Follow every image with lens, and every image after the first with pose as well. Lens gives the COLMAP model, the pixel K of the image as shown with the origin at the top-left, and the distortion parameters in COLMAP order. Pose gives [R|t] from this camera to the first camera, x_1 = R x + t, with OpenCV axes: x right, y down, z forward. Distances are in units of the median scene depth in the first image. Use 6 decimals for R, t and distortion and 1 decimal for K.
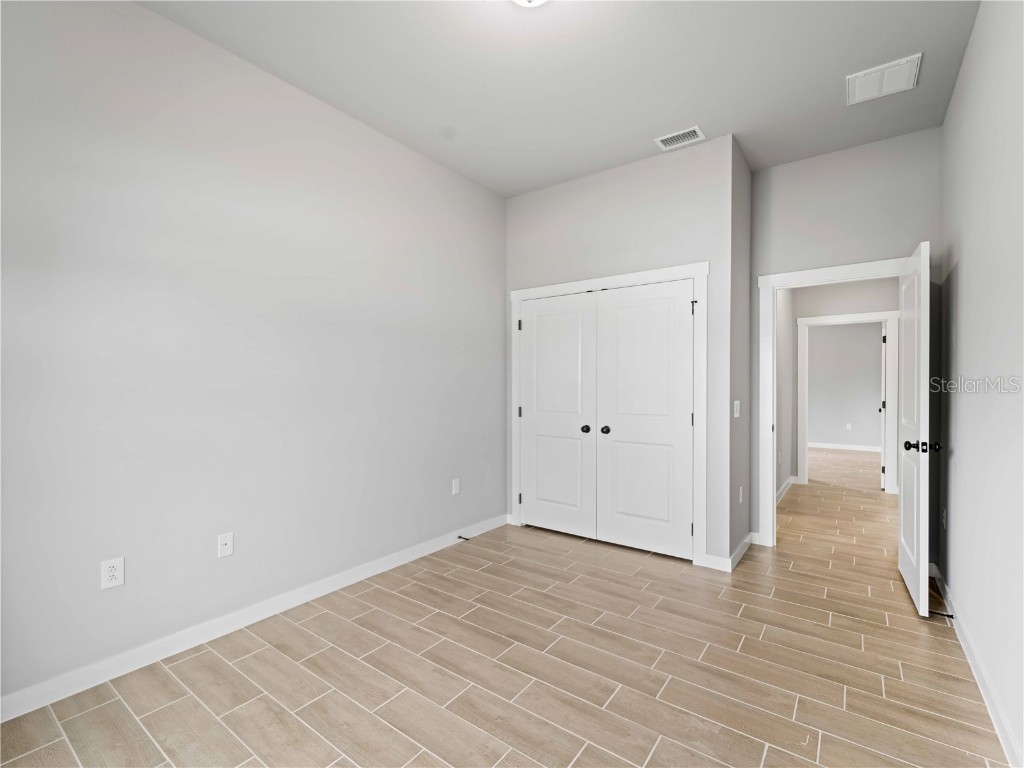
lens RADIAL K [[461.9, 0, 513.3], [0, 461.9, 390.1], [0, 0, 1]] dist [0.001299, -0.001547]
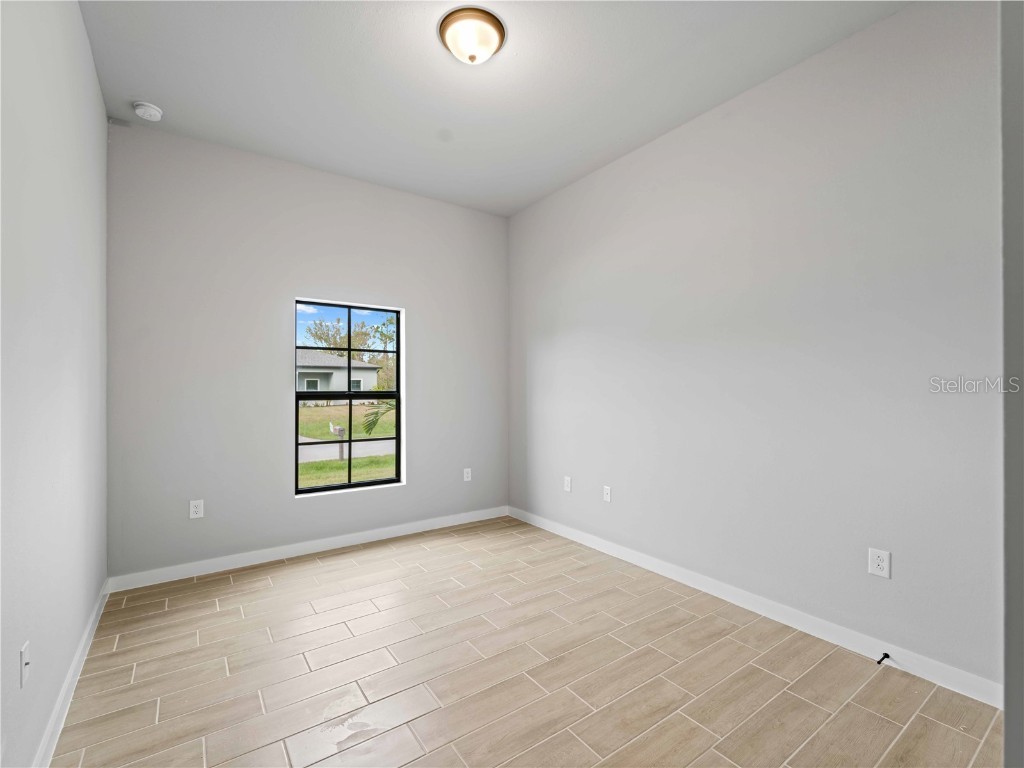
lens RADIAL K [[461.9, 0, 514.1], [0, 461.9, 388.0], [0, 0, 1]] dist [0.001299, -0.001547]
pose [[-0.314805, 0.003420, -0.949150, 0.760044], [-0.006362, 0.999963, 0.005714, -0.011534], [0.949135, 0.007837, -0.314772, 1.009594]]
